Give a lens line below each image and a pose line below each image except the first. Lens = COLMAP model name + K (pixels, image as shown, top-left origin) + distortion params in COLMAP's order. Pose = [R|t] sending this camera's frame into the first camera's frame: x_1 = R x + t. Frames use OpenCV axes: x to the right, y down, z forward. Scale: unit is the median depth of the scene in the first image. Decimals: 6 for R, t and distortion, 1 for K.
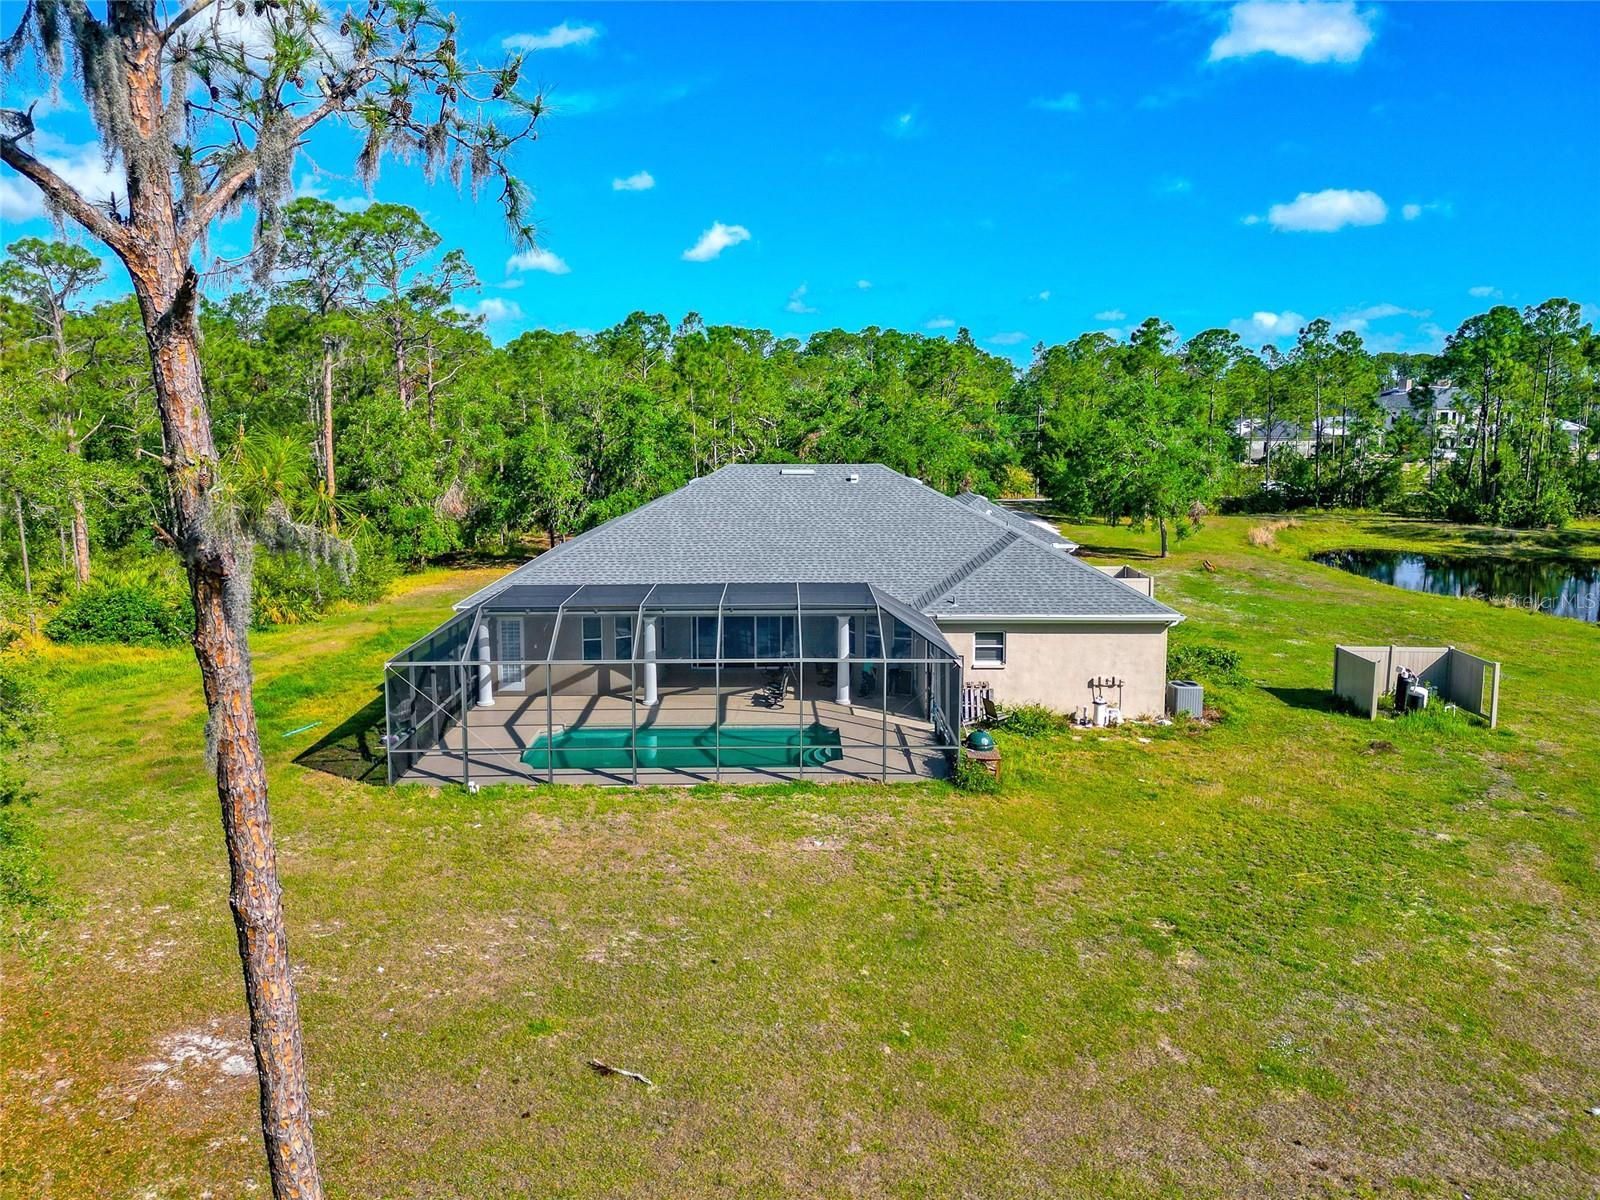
lens RADIAL K [[1146.0, 0, 800.0], [0, 1146.0, 600.0], [0, 0, 1]] dist [0.066931, -0.065081]
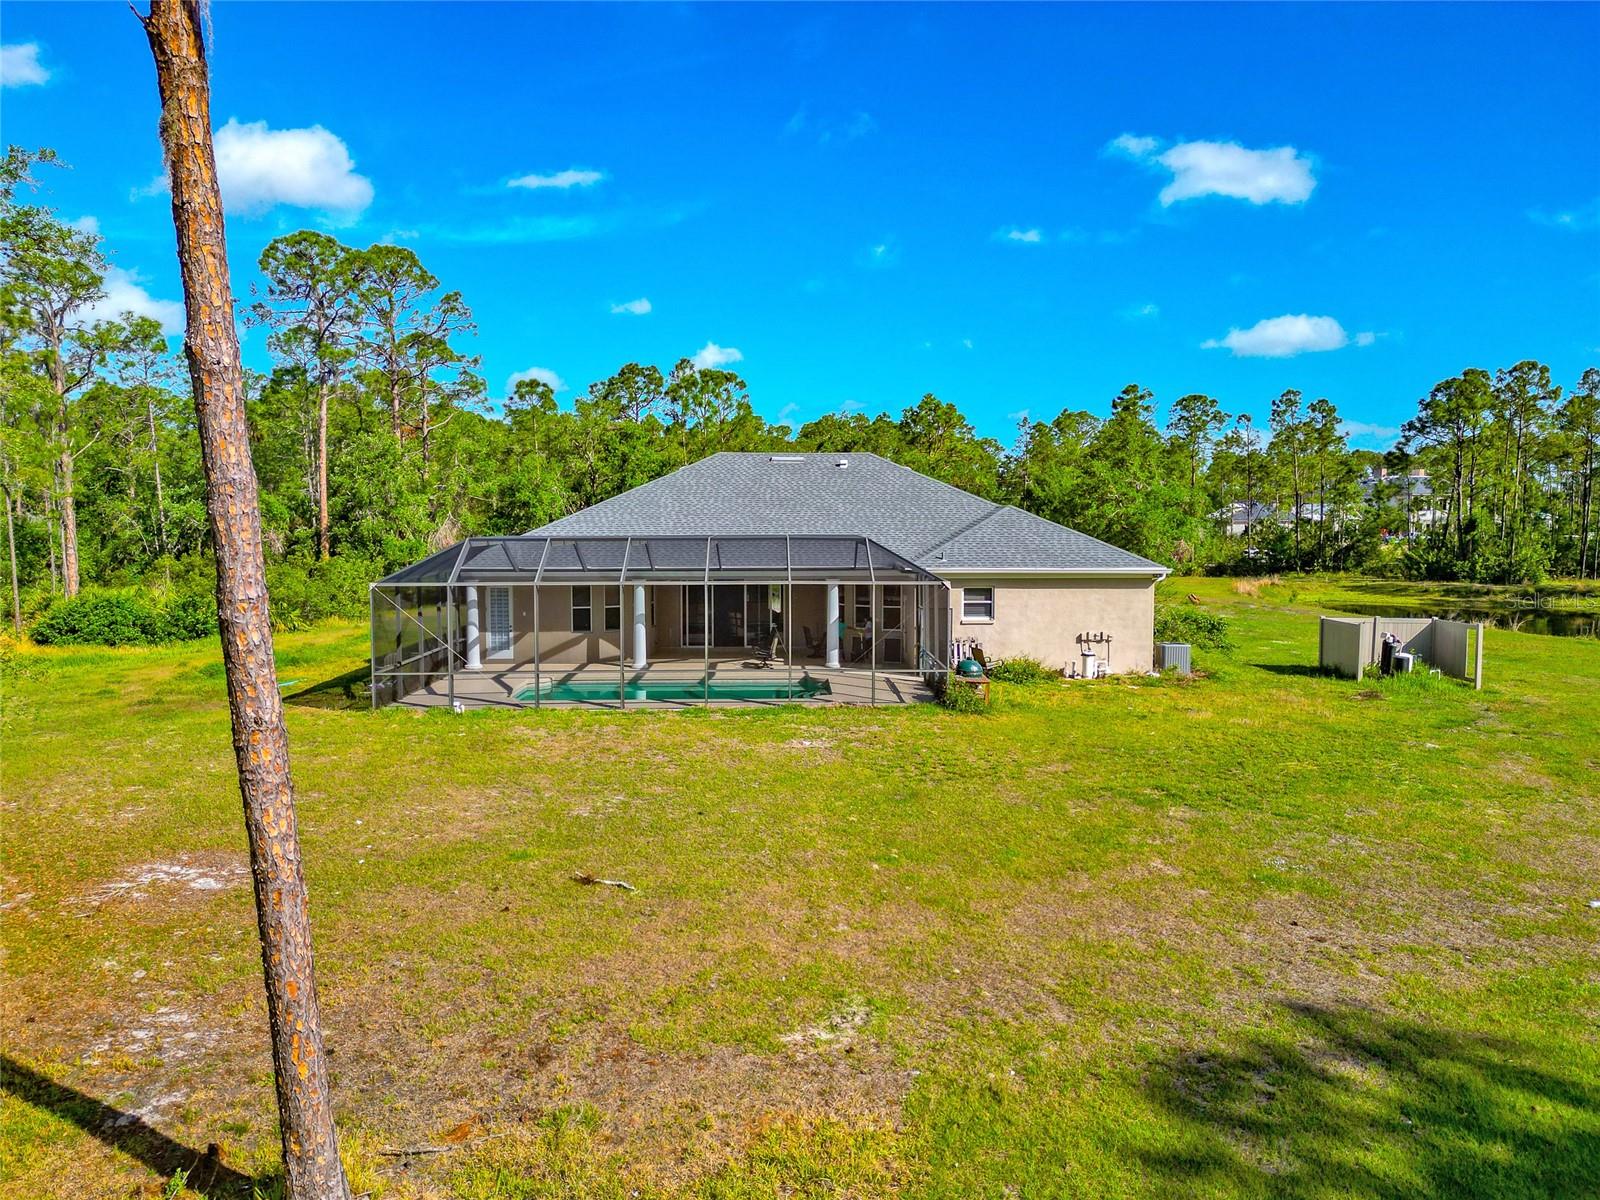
lens RADIAL K [[1132.6, 0, 807.0], [0, 1132.6, 646.7], [0, 0, 1]] dist [0.068679, -0.066773]
pose [[0.999911, 0.000137, 0.013362, 0.002162], [0.000563, 0.998625, -0.052418, 0.131459], [-0.013351, 0.052421, 0.998536, 0.013957]]
